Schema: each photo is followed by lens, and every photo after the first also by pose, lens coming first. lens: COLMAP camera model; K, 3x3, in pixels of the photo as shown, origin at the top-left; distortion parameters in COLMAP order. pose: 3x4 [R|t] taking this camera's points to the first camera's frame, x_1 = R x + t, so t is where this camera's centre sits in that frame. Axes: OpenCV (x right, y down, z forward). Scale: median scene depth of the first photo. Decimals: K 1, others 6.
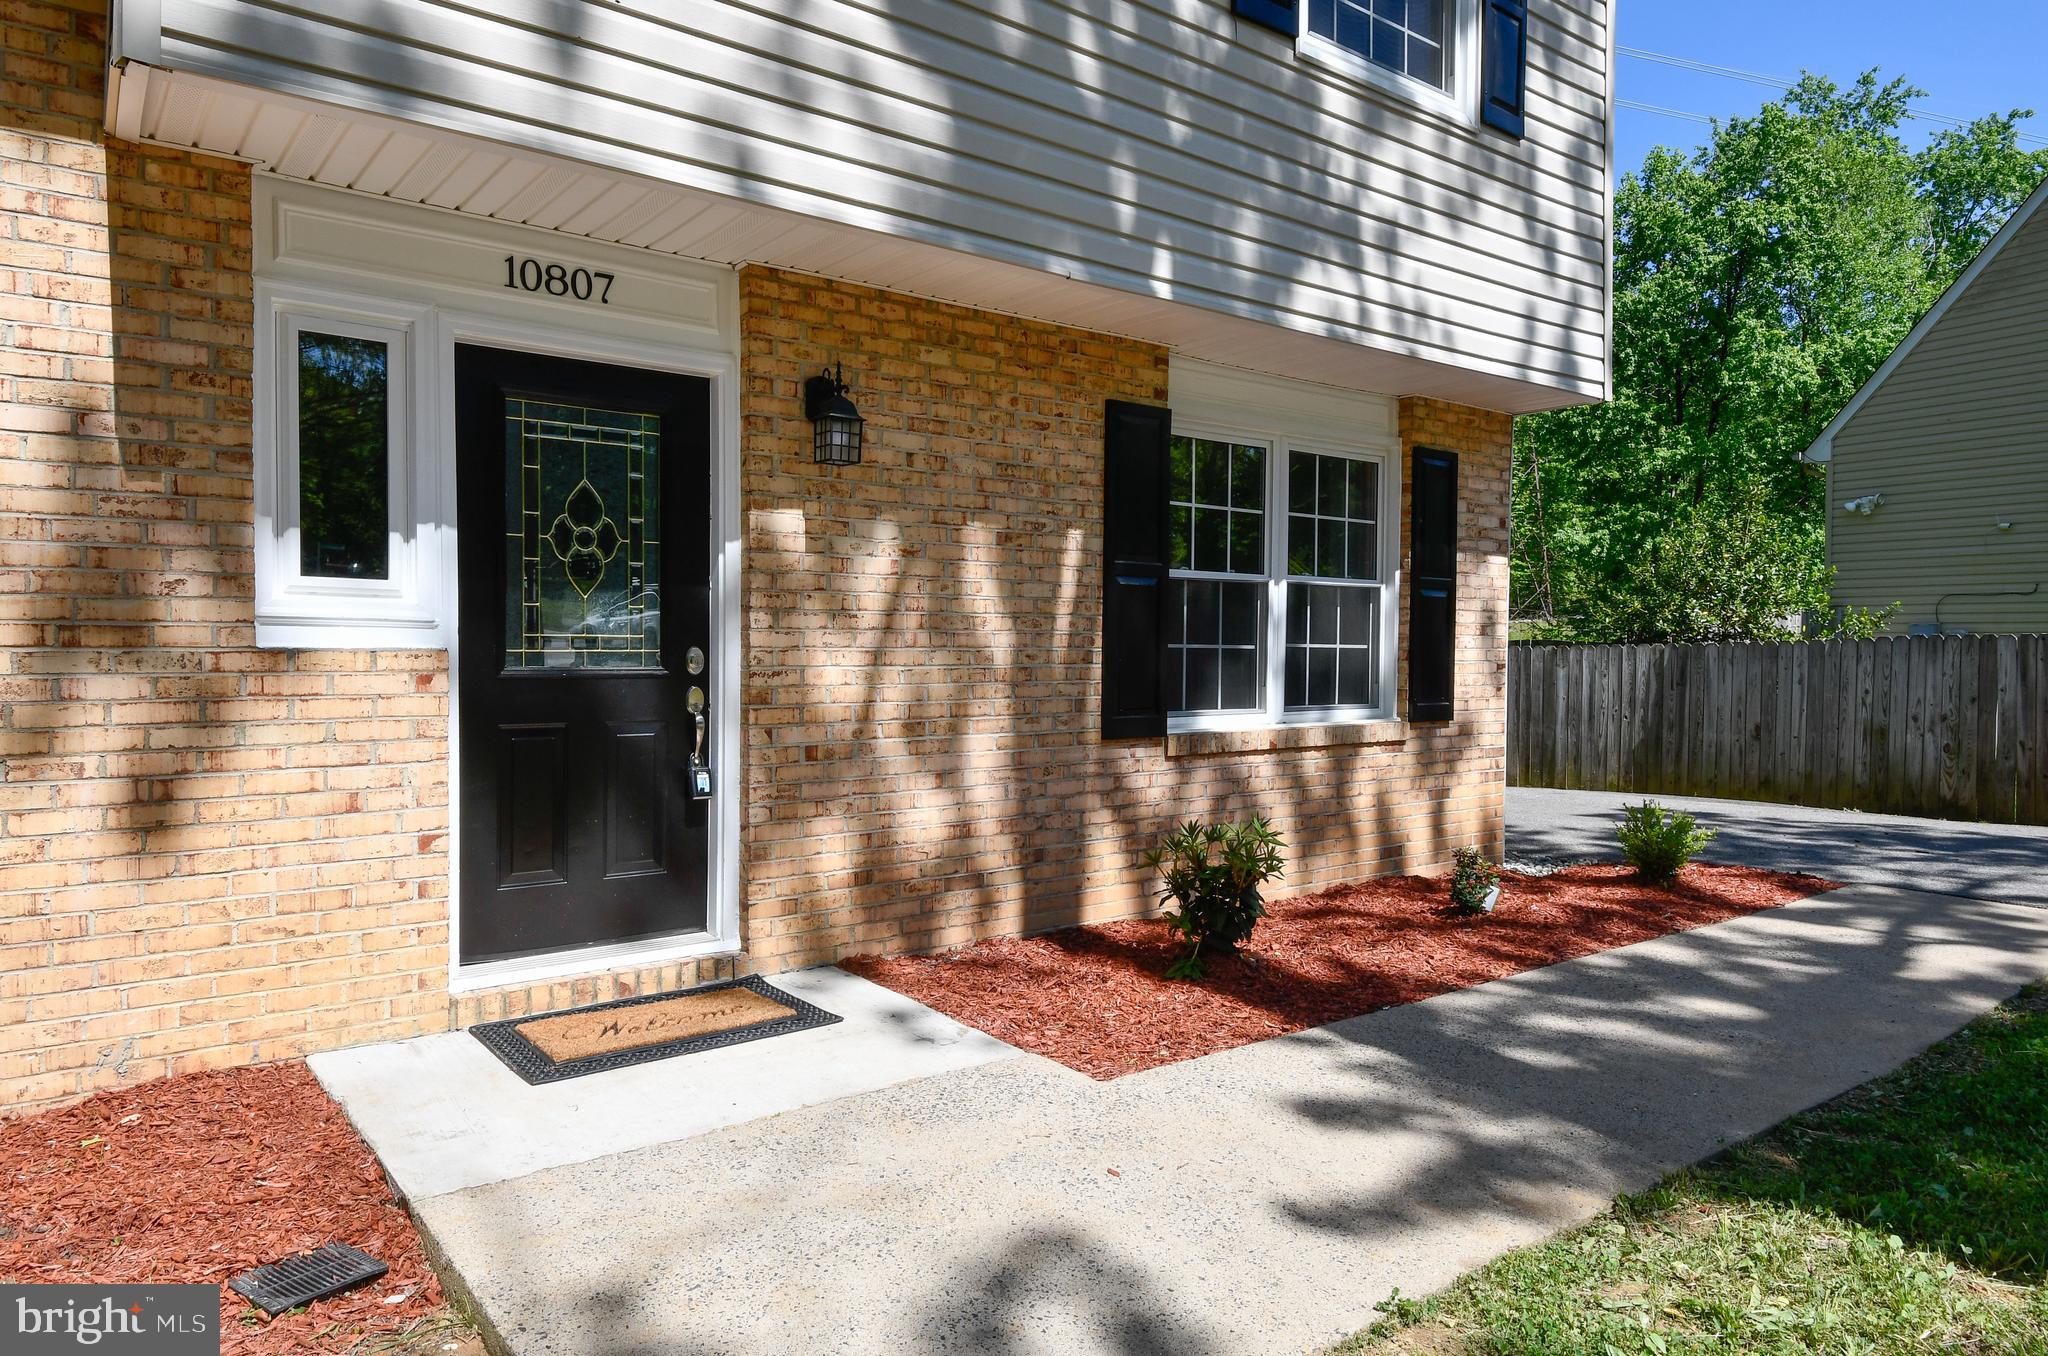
lens RADIAL K [[1301.9, 0, 1024.0], [0, 1301.9, 678.0], [0, 0, 1]] dist [0.053700, -0.060849]
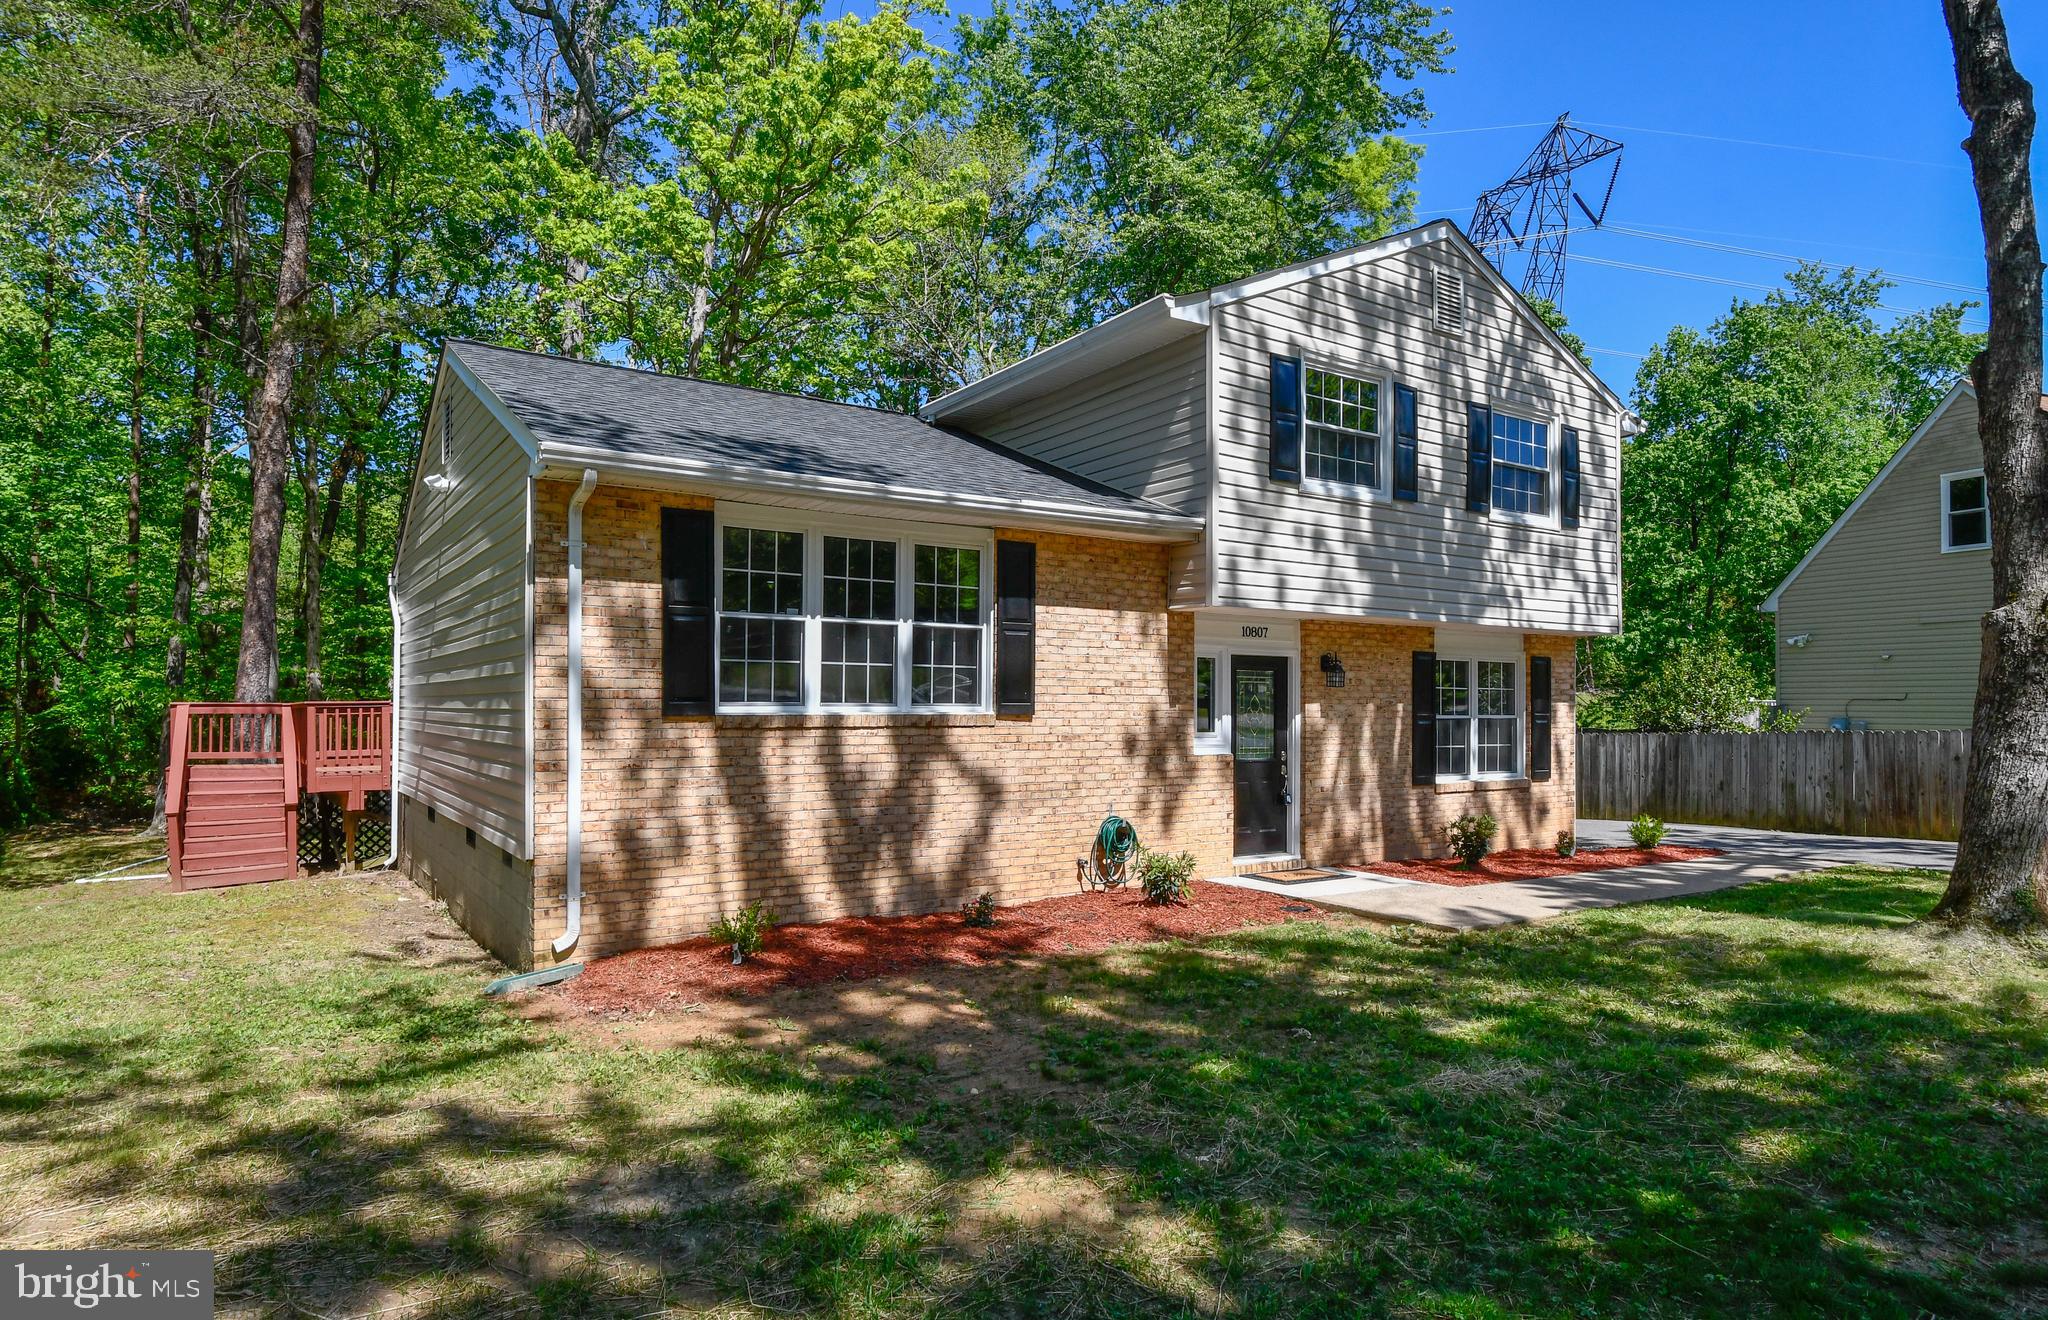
lens RADIAL K [[1158.1, 0, 1024.0], [0, 1158.1, 660.0], [0, 0, 1]] dist [-0.001784, 0.000309]
pose [[0.996942, -0.000120, -0.078149, -0.407444], [-0.004901, 0.997934, -0.064060, -0.037598], [0.077995, 0.064248, 0.994881, -1.028732]]
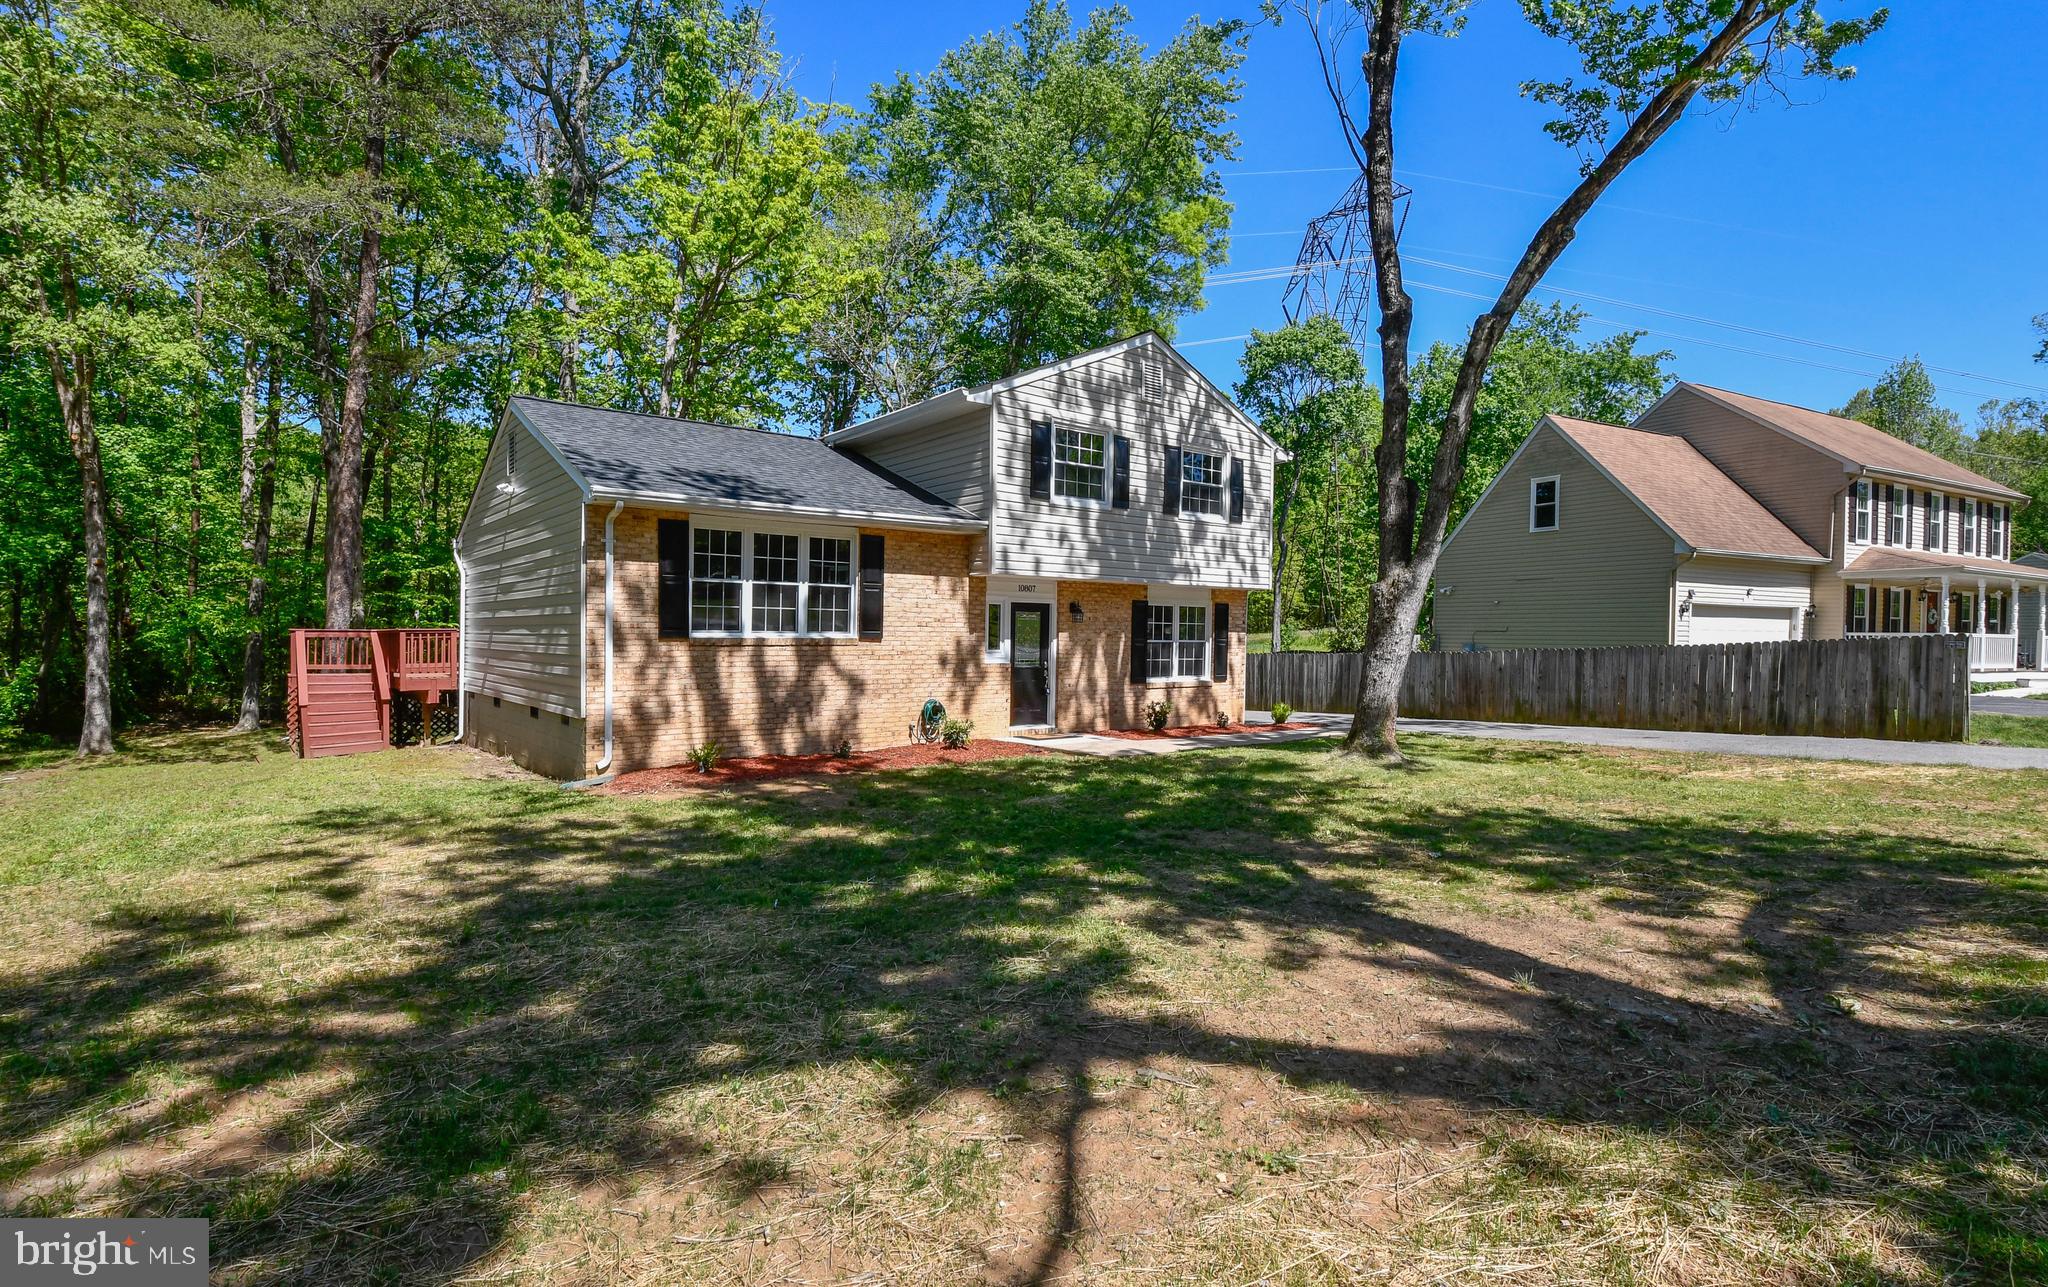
lens RADIAL K [[960.9, 0, 1004.1], [0, 960.9, 621.9], [0, 0, 1]] dist [0.003770, -0.000029]
pose [[0.999895, 0.007206, -0.012572, -0.234975], [-0.007678, 0.999252, -0.037908, -0.023453], [0.012290, 0.038000, 0.999202, -1.571762]]
